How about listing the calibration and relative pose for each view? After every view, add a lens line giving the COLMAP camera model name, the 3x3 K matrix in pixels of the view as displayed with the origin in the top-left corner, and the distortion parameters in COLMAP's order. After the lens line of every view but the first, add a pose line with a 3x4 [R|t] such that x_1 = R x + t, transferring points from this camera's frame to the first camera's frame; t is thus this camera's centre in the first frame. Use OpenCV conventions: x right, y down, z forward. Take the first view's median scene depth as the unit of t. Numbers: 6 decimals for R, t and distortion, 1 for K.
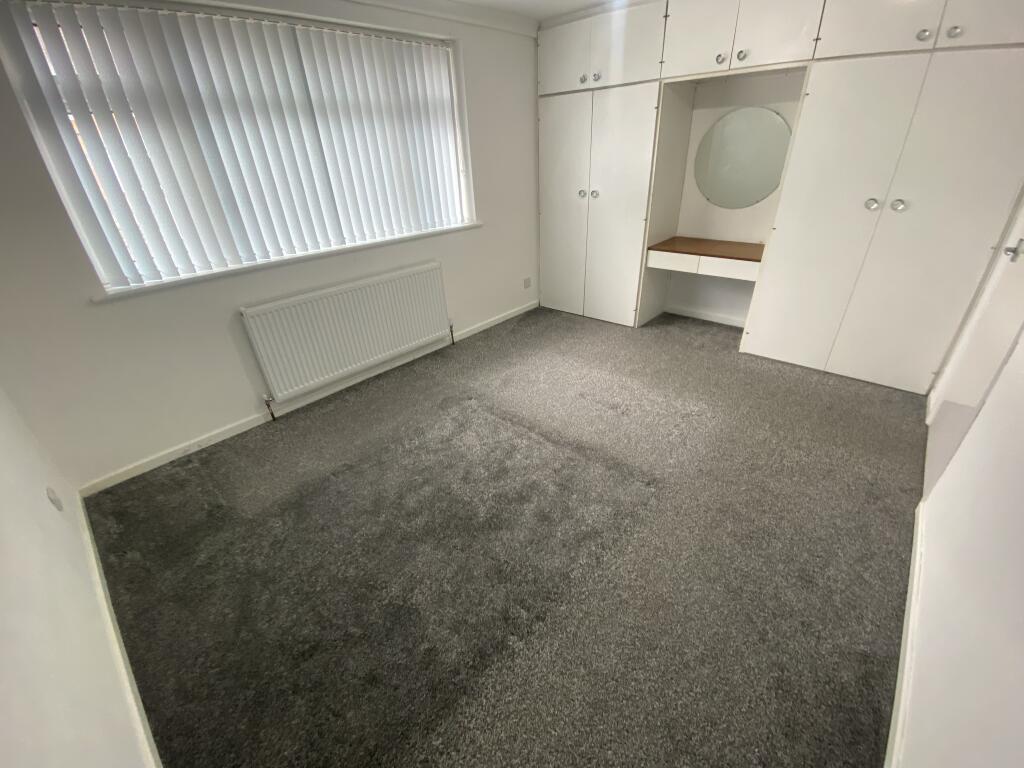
lens RADIAL K [[425.3, 0, 512.0], [0, 425.3, 384.0], [0, 0, 1]] dist [-0.001173, -0.000606]
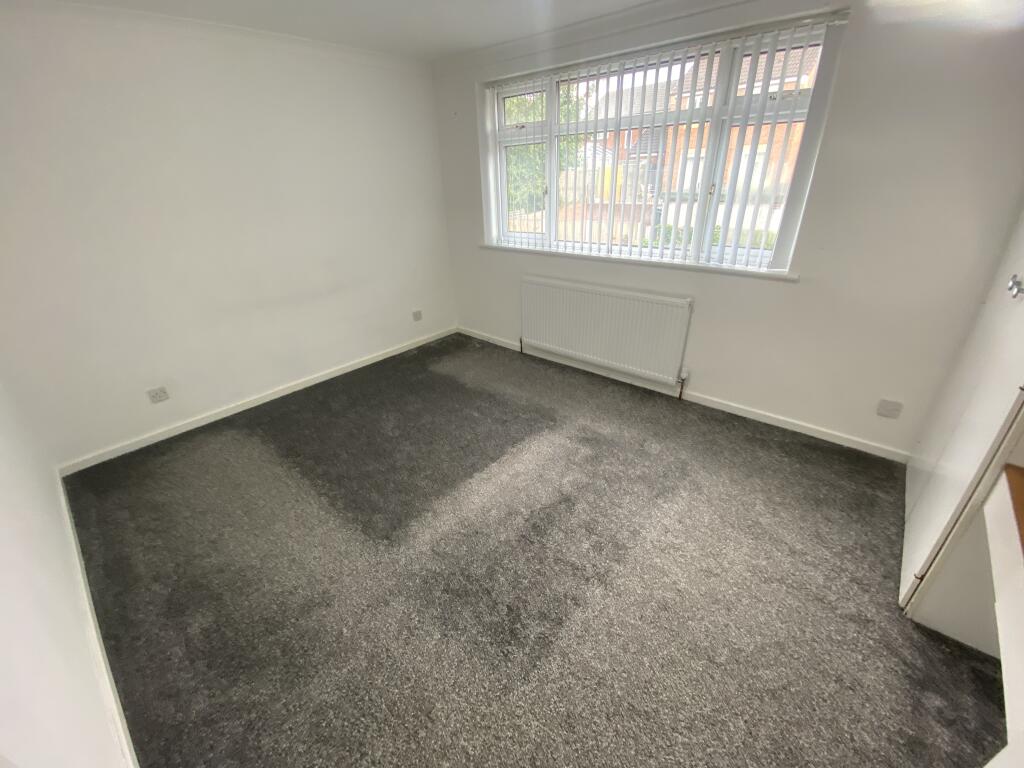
lens RADIAL K [[425.3, 0, 512.0], [0, 425.3, 384.0], [0, 0, 1]] dist [-0.001173, -0.000606]
pose [[0.001707, 0.476802, -0.879009, 0.600123], [-0.445693, 0.787240, 0.426158, -0.341347], [0.895184, 0.391041, 0.213851, 0.552077]]
